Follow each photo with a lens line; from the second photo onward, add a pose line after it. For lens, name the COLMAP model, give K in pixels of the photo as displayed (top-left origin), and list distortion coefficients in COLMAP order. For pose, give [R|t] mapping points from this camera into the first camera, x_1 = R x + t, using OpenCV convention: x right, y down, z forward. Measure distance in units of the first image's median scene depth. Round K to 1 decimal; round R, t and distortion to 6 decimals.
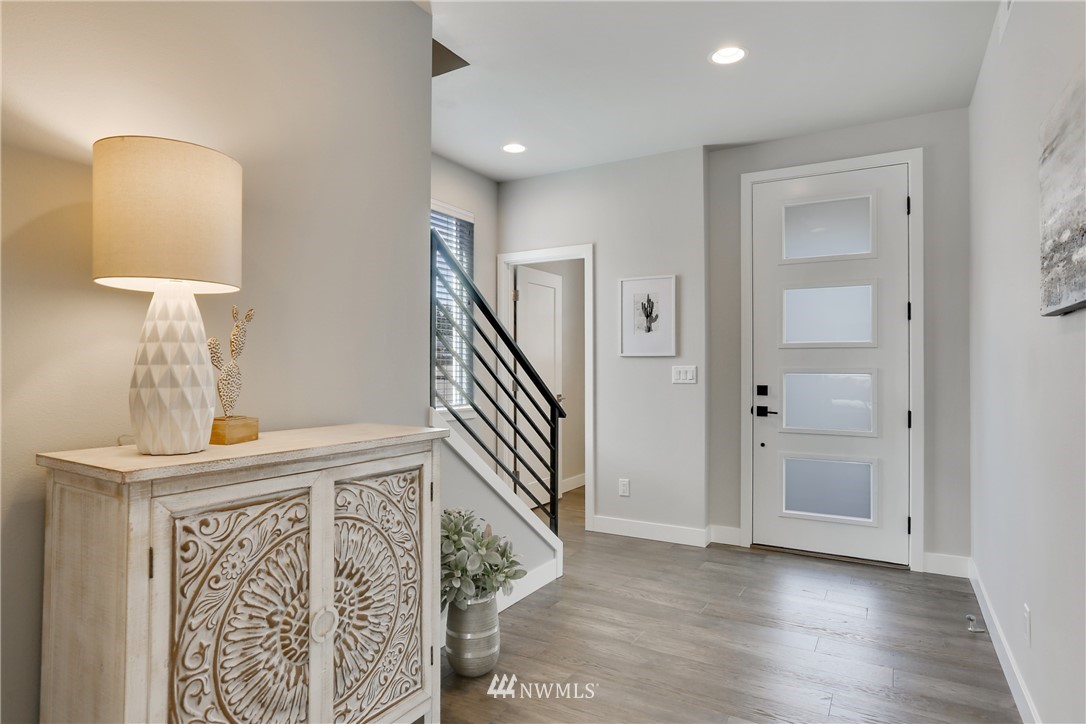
lens RADIAL K [[616.8, 0, 543.0], [0, 616.8, 362.0], [0, 0, 1]] dist [-0.000943, -0.000135]
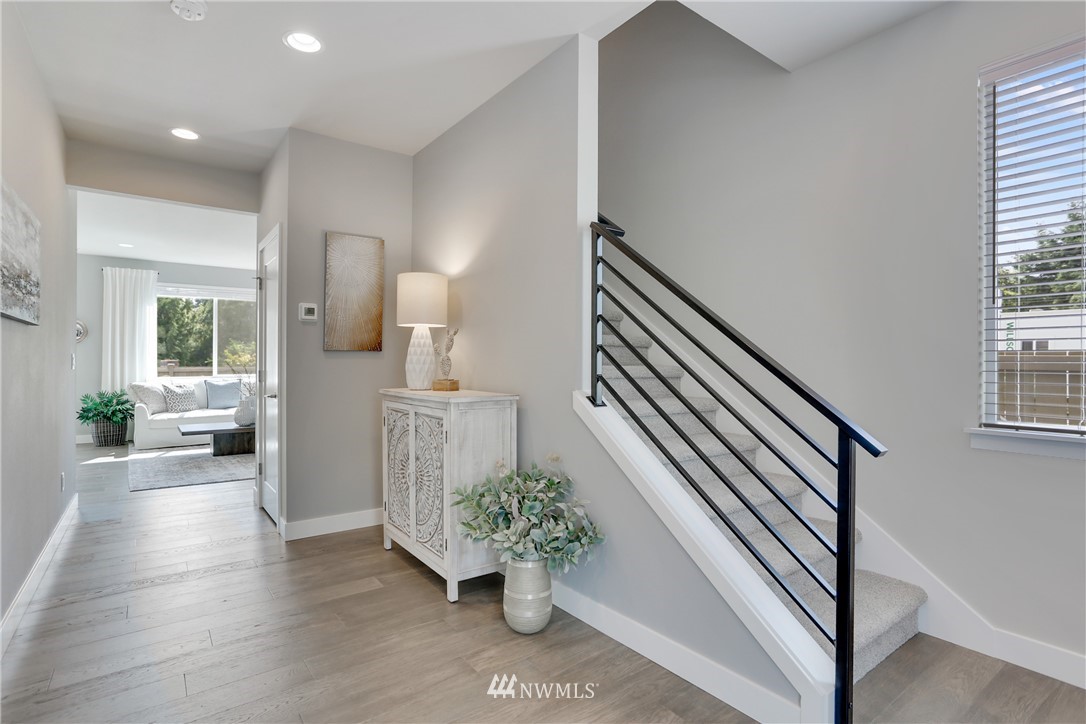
lens RADIAL K [[539.7, 0, 539.5], [0, 539.7, 360.9], [0, 0, 1]] dist [-0.053329, 0.027752]
pose [[-0.402543, -0.007047, -0.915374, 1.205013], [-0.001541, 0.999974, -0.007021, 0.038200], [0.915400, -0.001416, -0.402544, 2.234740]]
